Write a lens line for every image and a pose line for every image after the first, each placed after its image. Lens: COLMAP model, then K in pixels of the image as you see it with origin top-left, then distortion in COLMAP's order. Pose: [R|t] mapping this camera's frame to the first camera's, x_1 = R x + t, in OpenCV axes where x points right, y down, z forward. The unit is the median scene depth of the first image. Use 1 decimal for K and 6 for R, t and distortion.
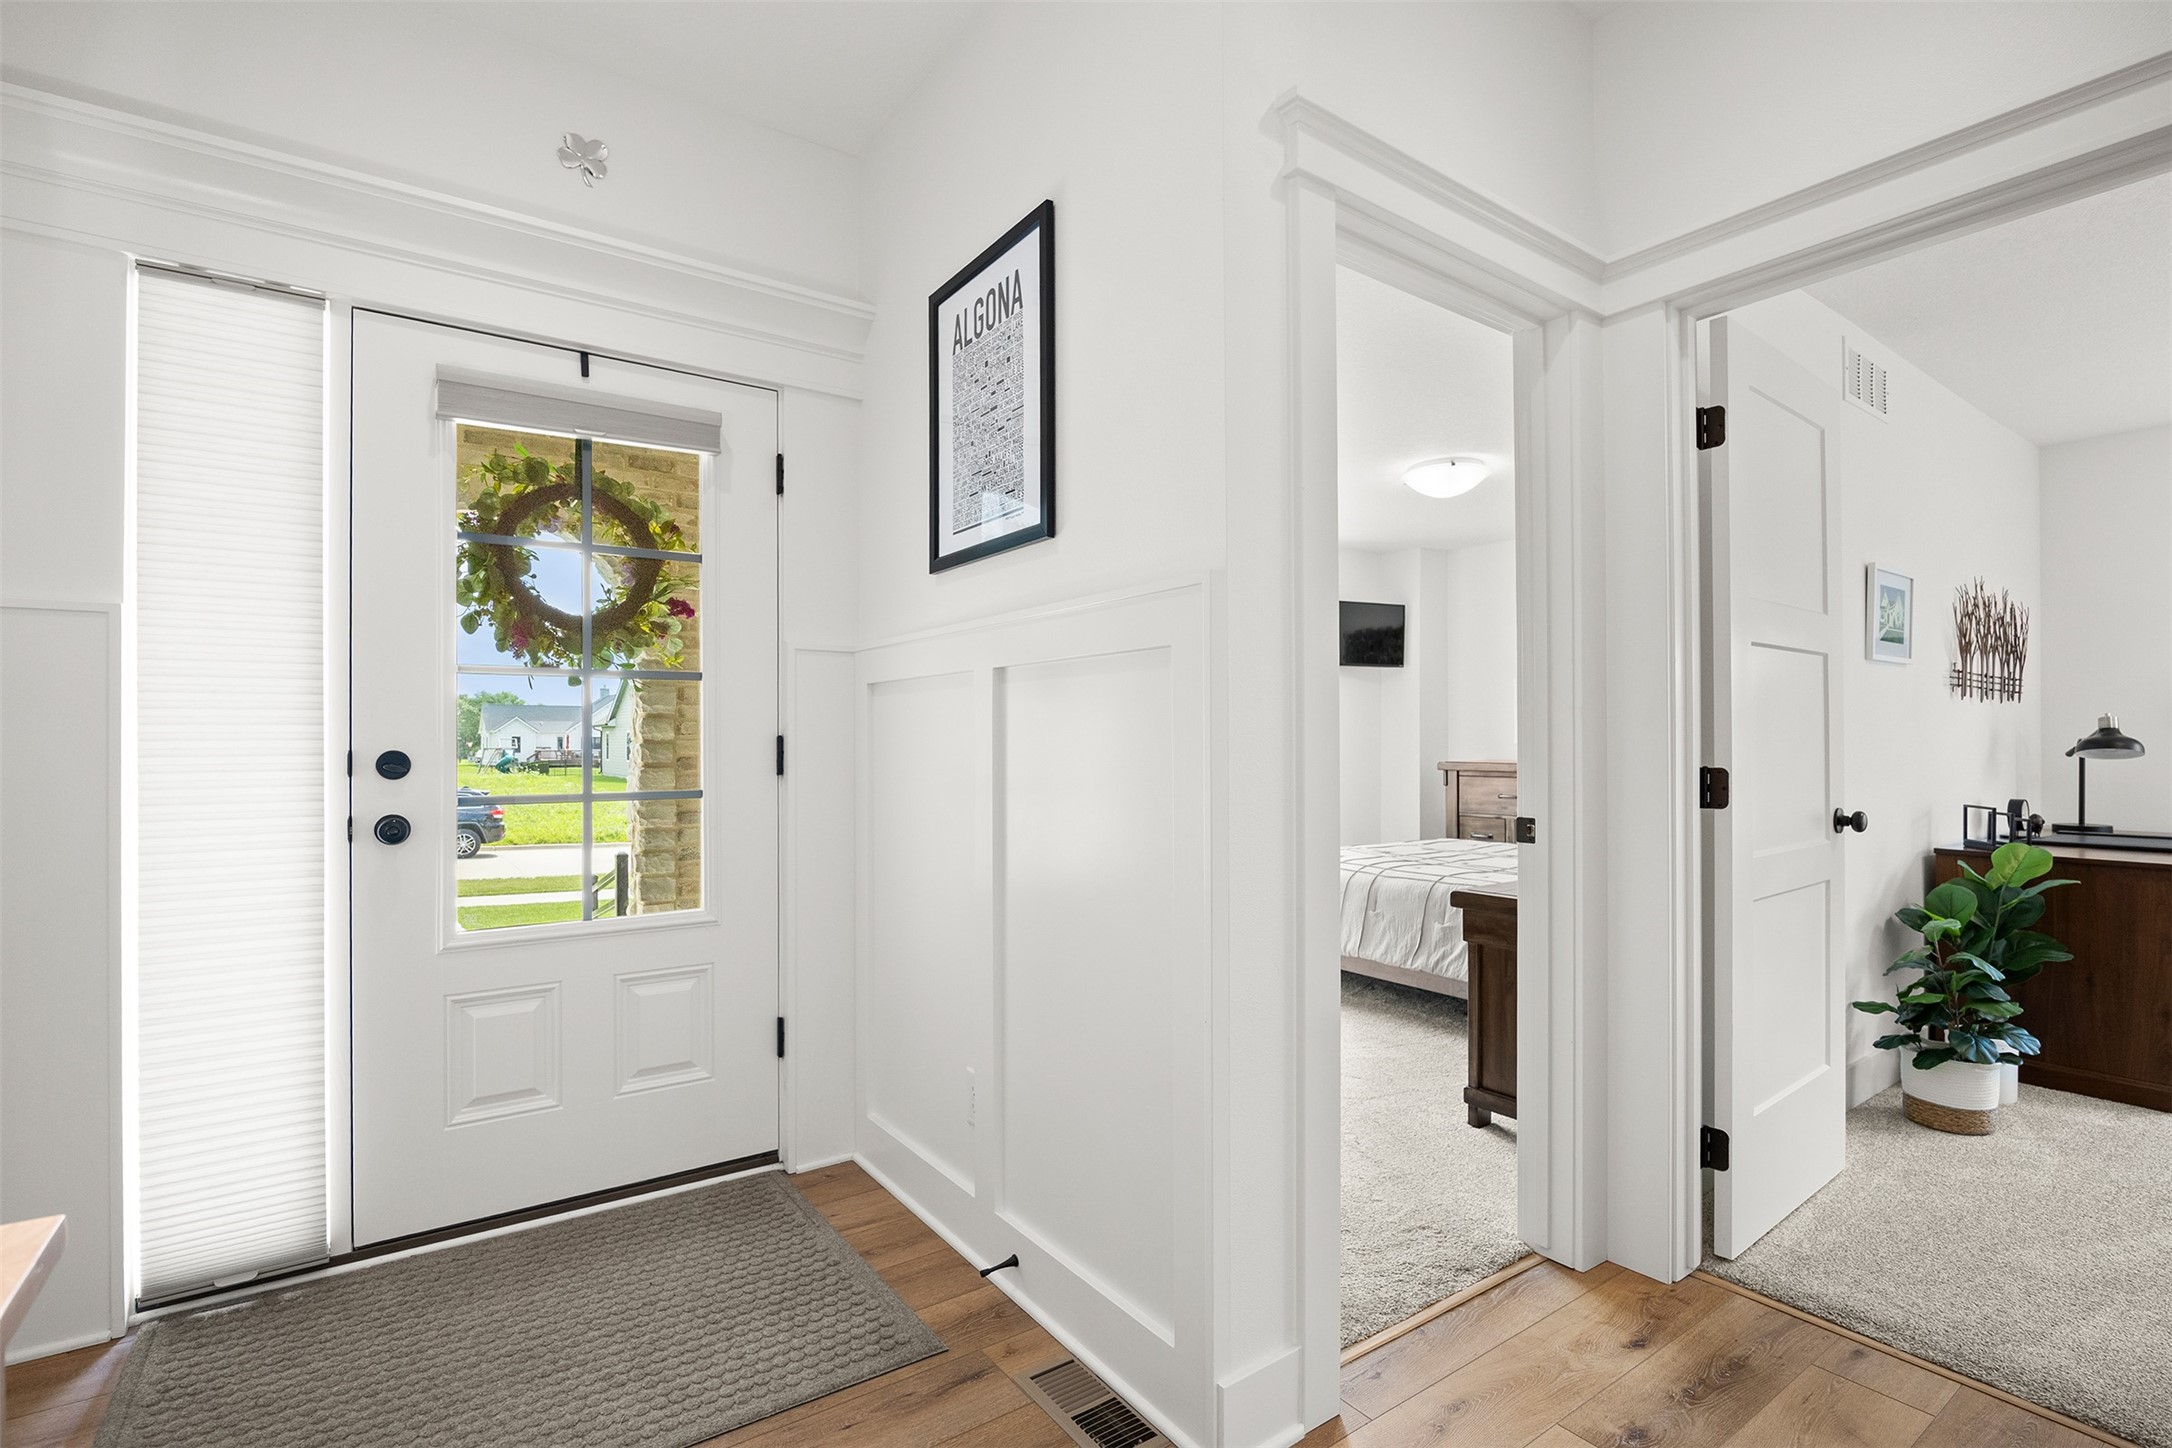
lens RADIAL K [[992.3, 0, 1052.9], [0, 992.3, 732.8], [0, 0, 1]] dist [0.002324, 0.000380]
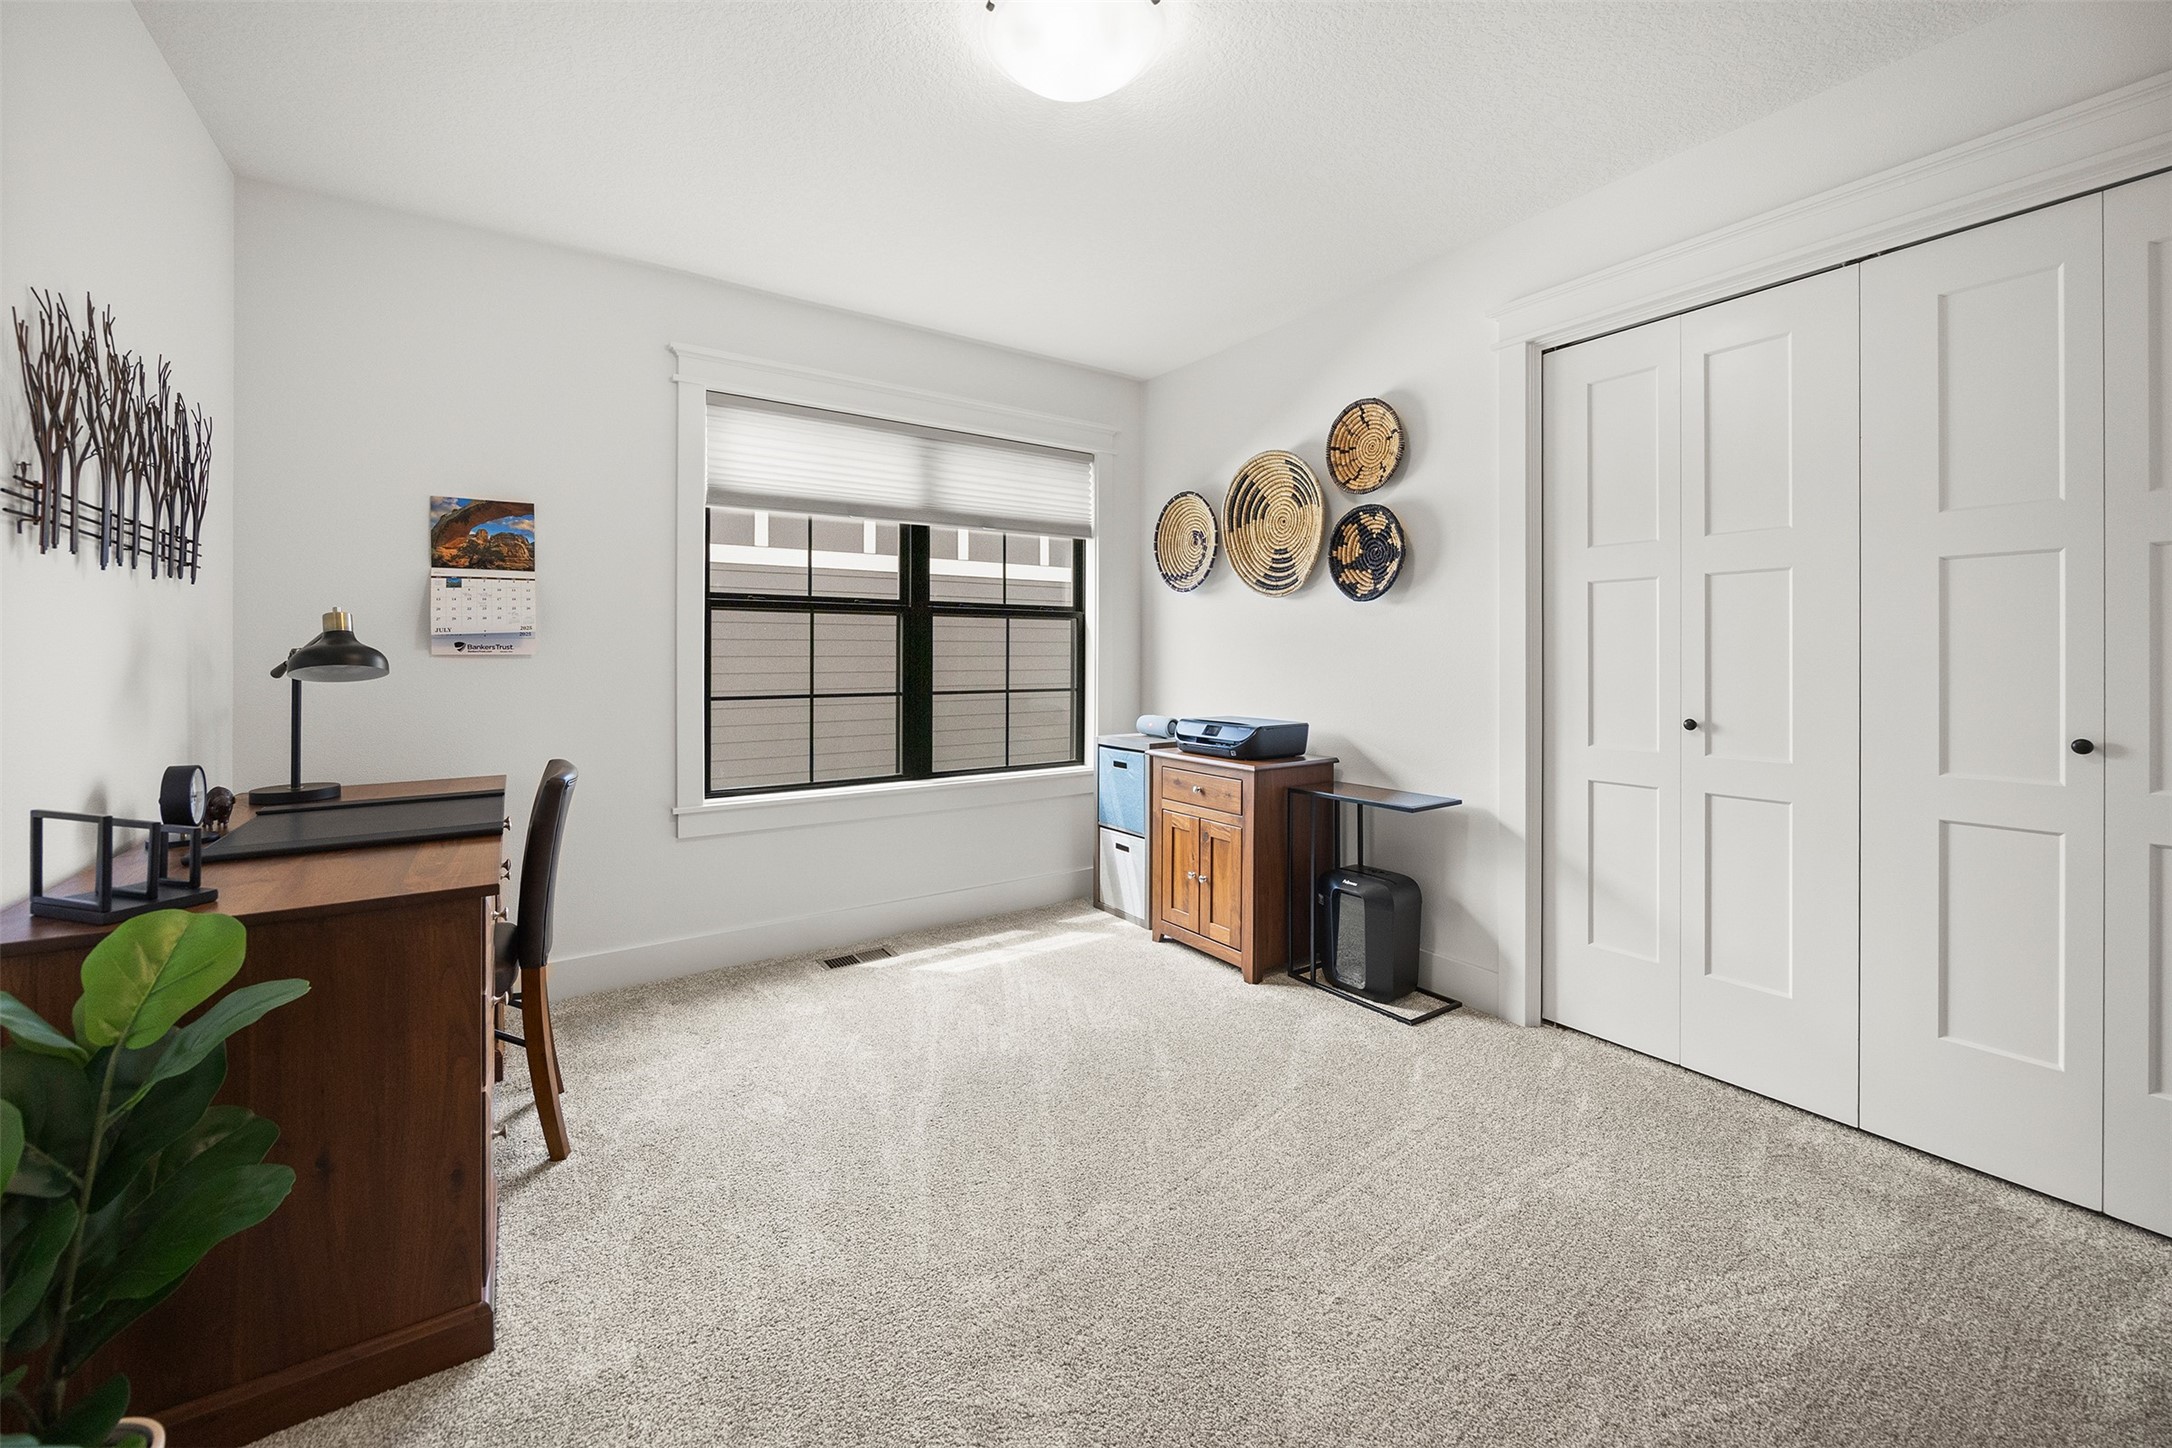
lens RADIAL K [[856.8, 0, 1076.9], [0, 856.8, 653.0], [0, 0, 1]] dist [-0.011025, -0.000005]
pose [[0.014369, -0.001226, 0.999896, 0.540269], [-0.004711, 0.999988, 0.001294, 0.005894], [-0.999886, -0.004729, 0.014363, 0.533454]]
